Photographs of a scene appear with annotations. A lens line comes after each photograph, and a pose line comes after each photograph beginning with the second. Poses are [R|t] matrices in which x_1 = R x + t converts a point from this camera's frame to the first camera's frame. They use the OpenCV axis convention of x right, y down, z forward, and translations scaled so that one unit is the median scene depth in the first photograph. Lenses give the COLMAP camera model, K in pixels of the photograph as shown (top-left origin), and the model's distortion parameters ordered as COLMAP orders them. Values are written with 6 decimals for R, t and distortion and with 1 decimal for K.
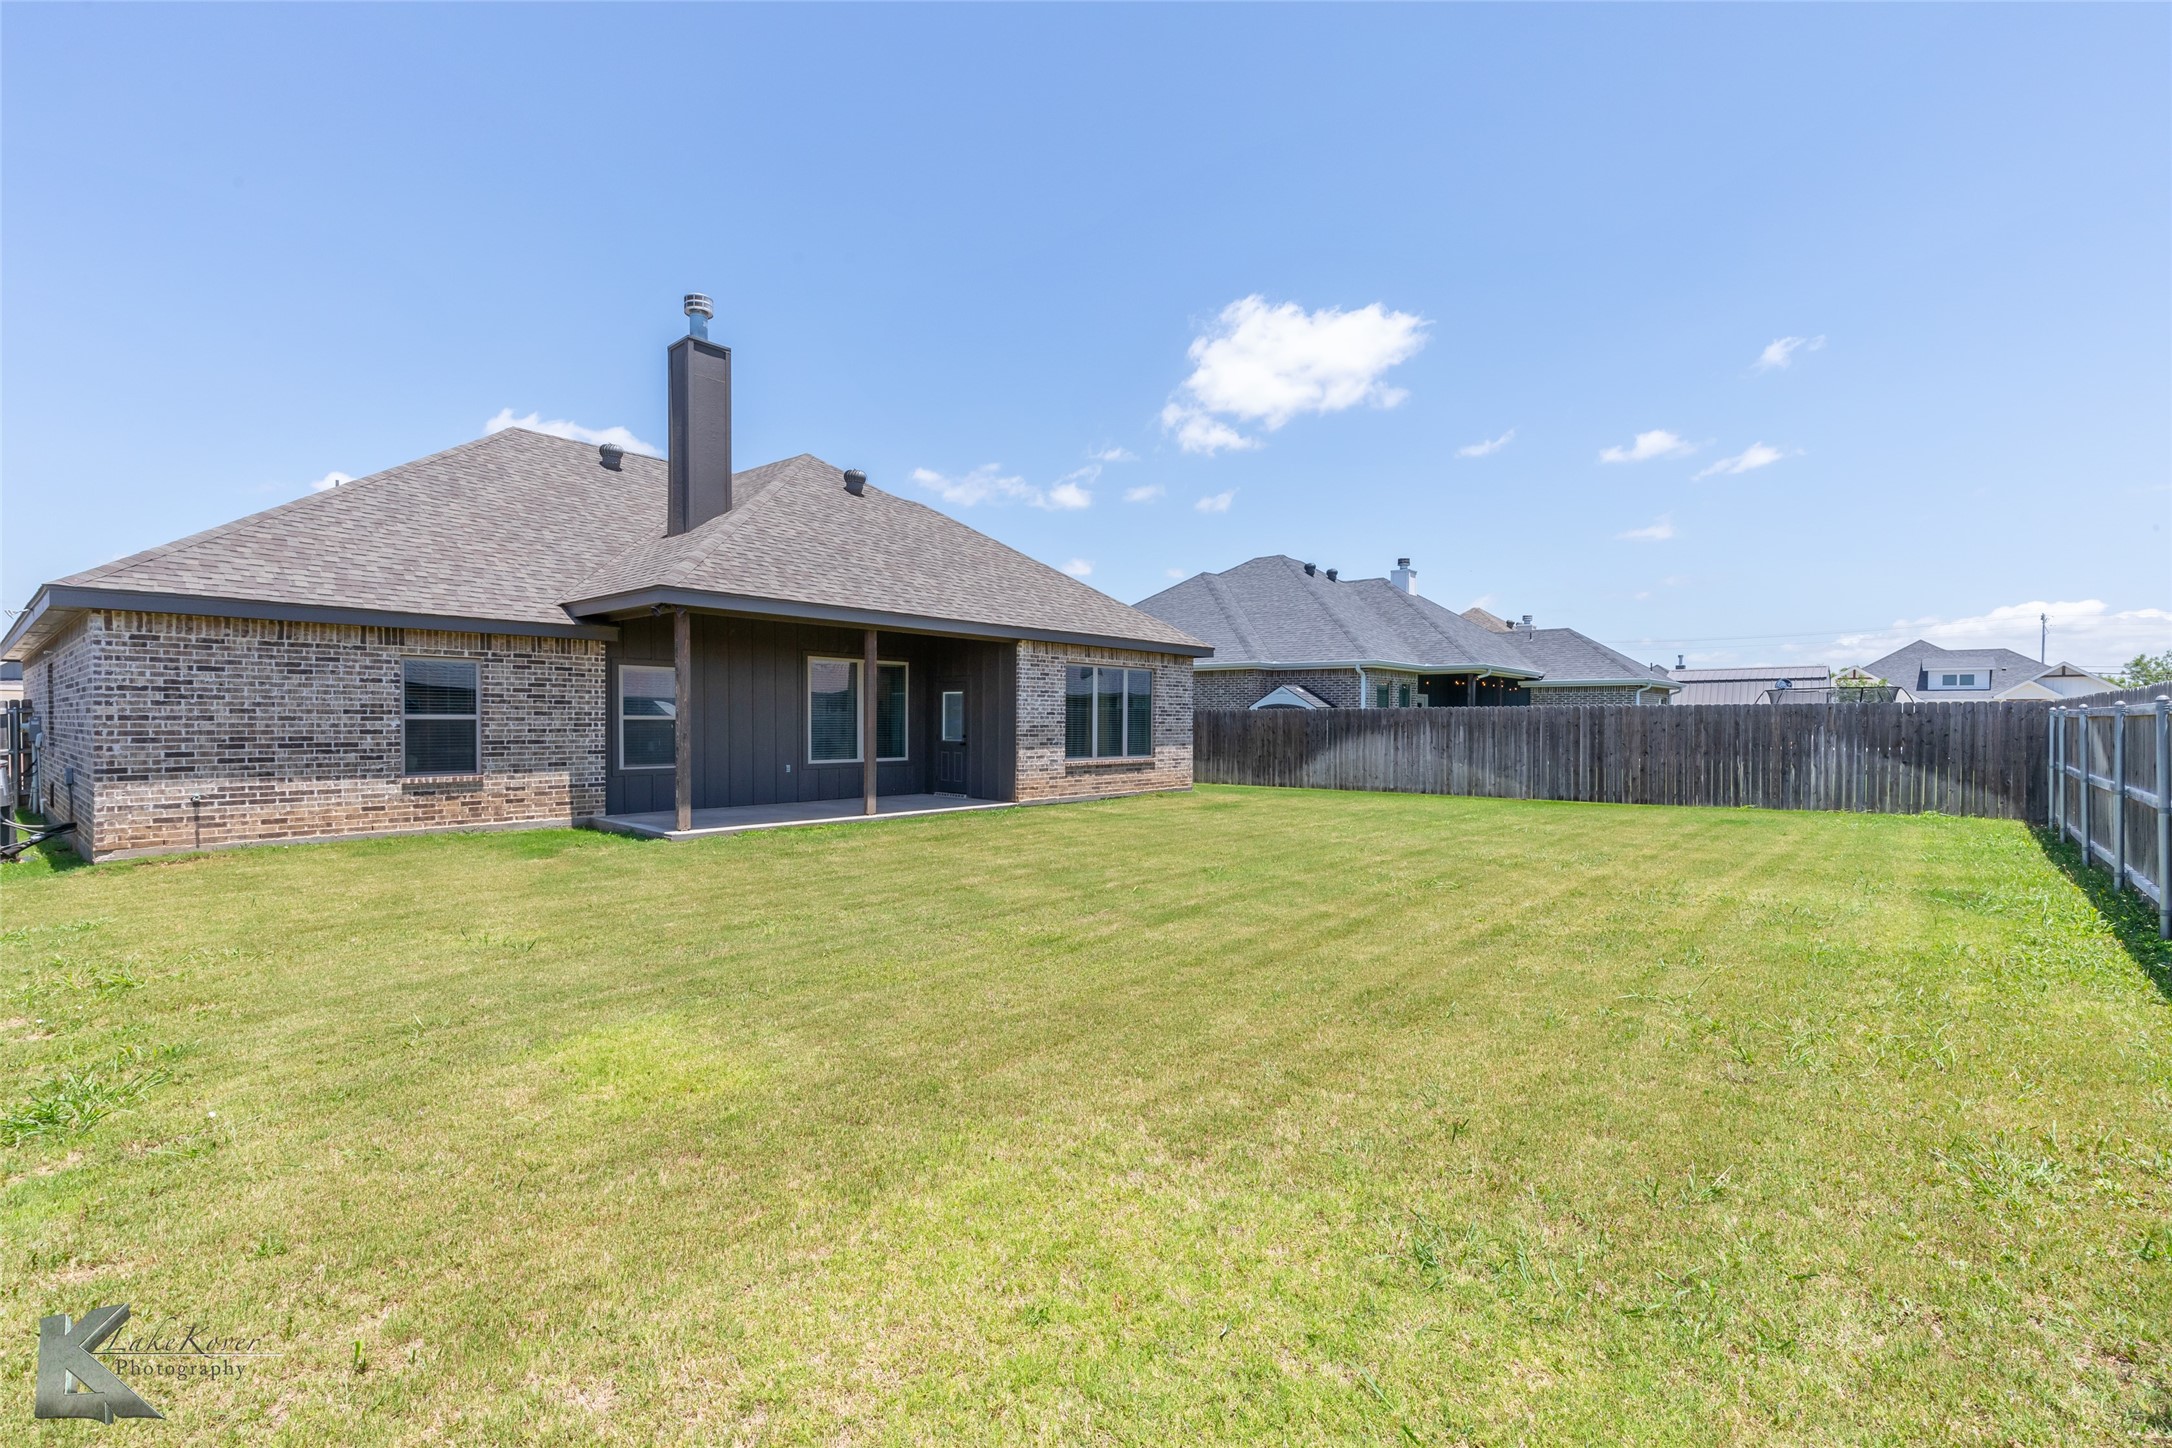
lens RADIAL K [[977.6, 0, 1088.5], [0, 977.6, 727.4], [0, 0, 1]] dist [0.011992, -0.002170]
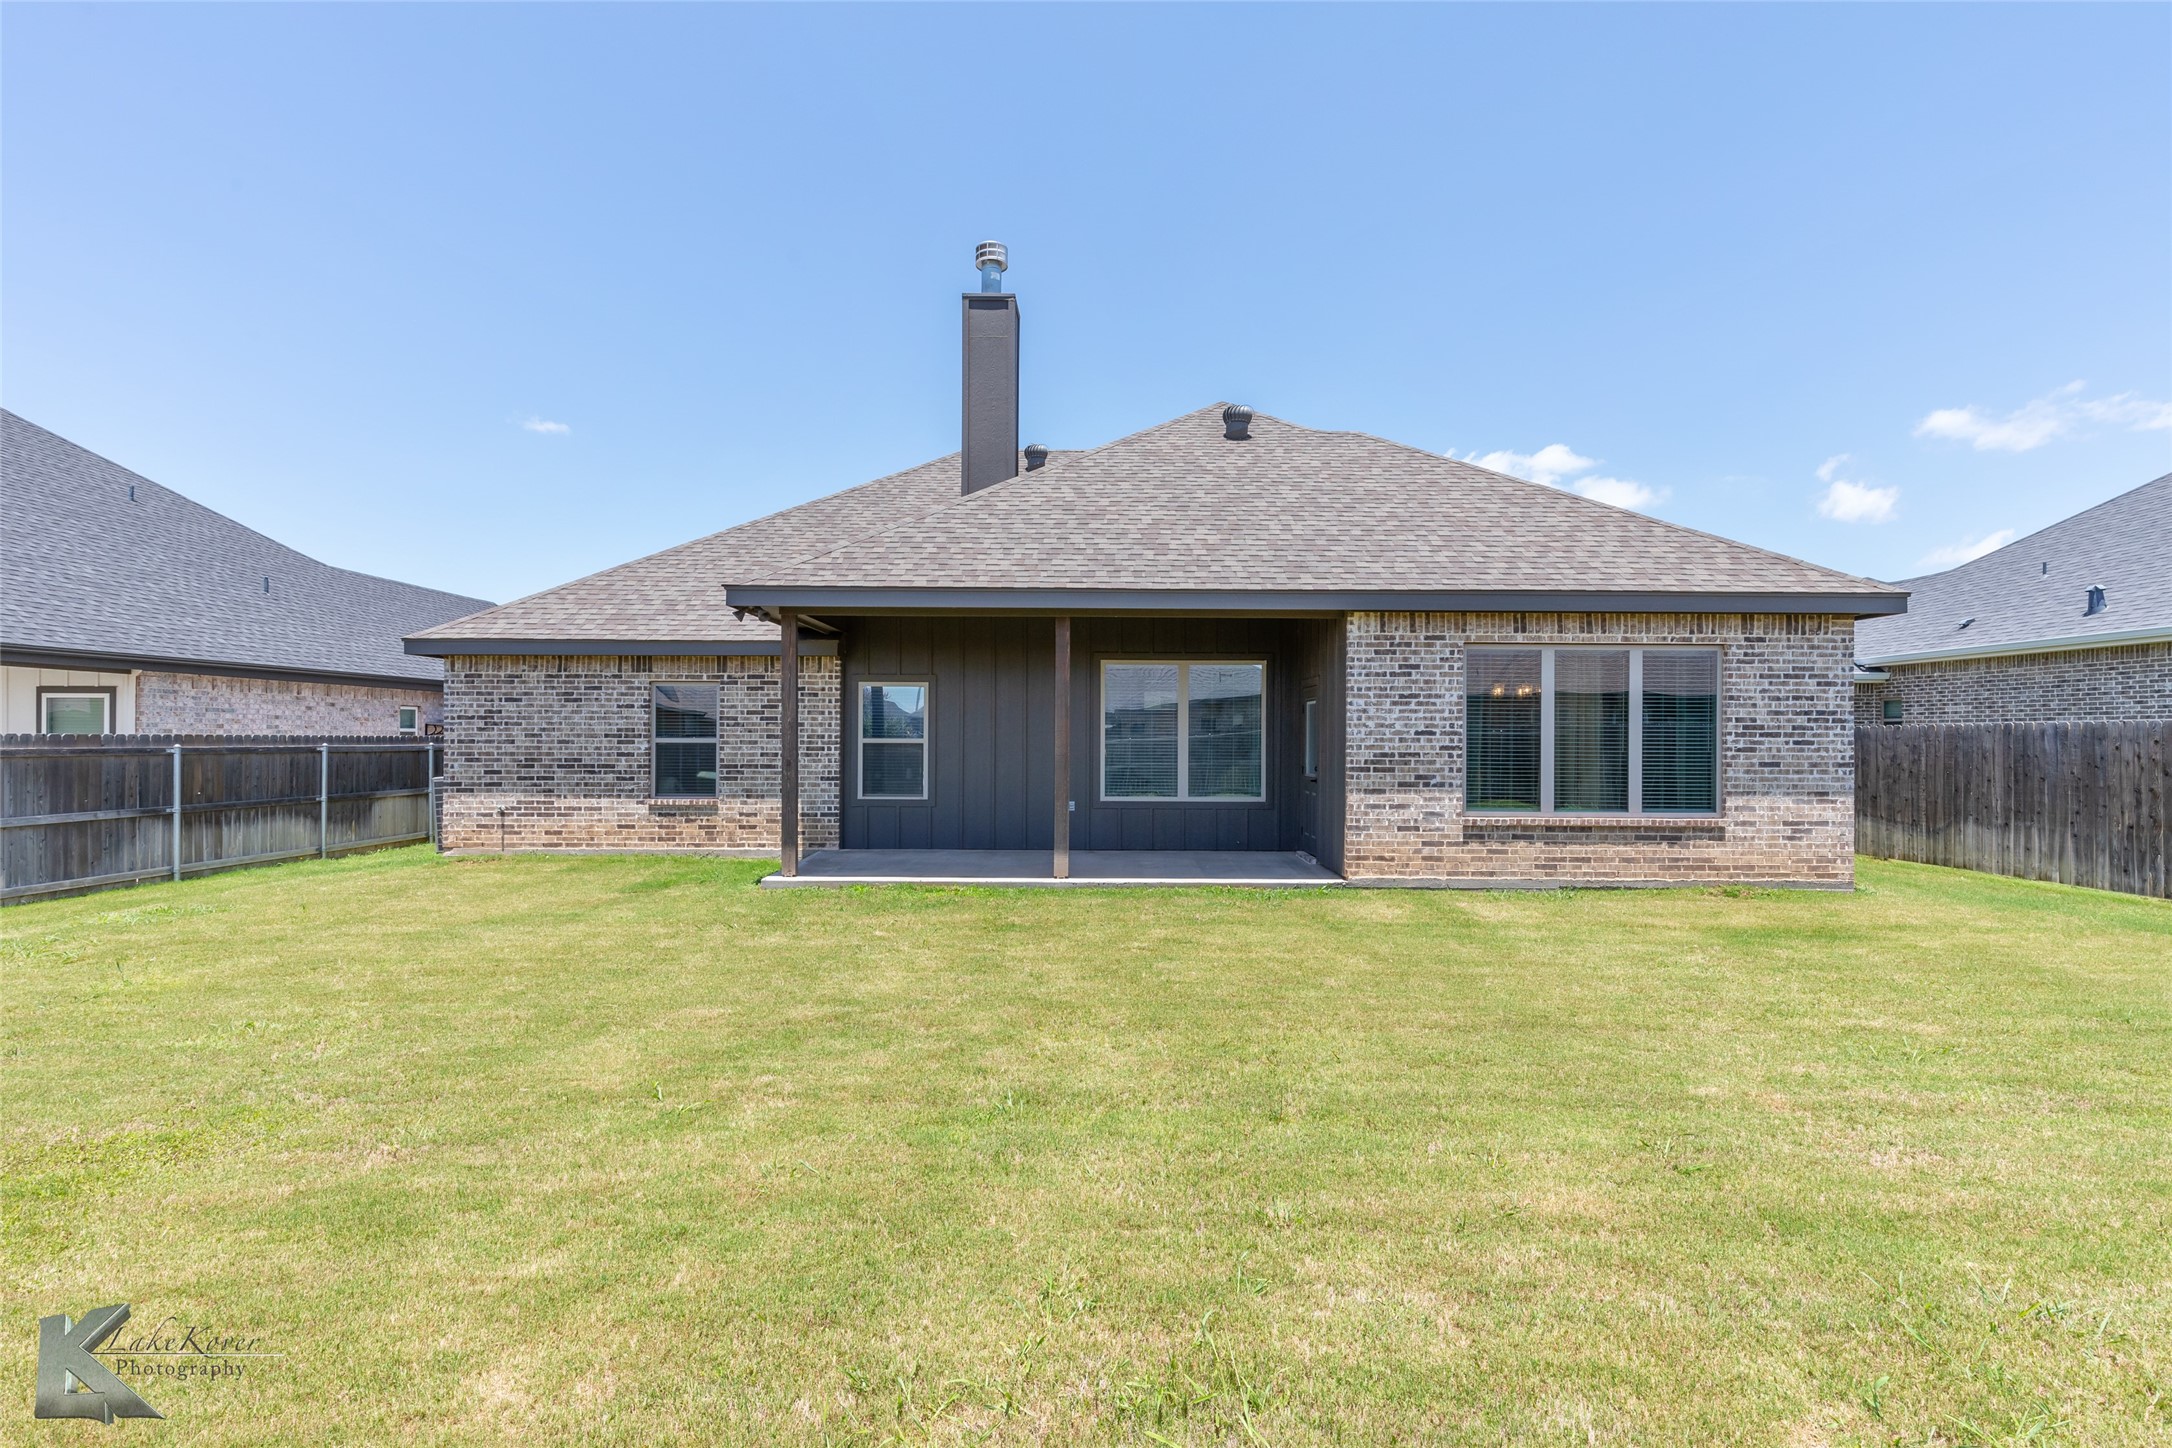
lens RADIAL K [[1018.4, 0, 1088.1], [0, 1018.4, 735.3], [0, 0, 1]] dist [-0.005373, -0.000821]
pose [[0.646583, -0.006888, -0.762813, 0.363496], [-0.006998, 0.999864, -0.014961, -0.002751], [0.762812, 0.015012, 0.646447, 0.556344]]
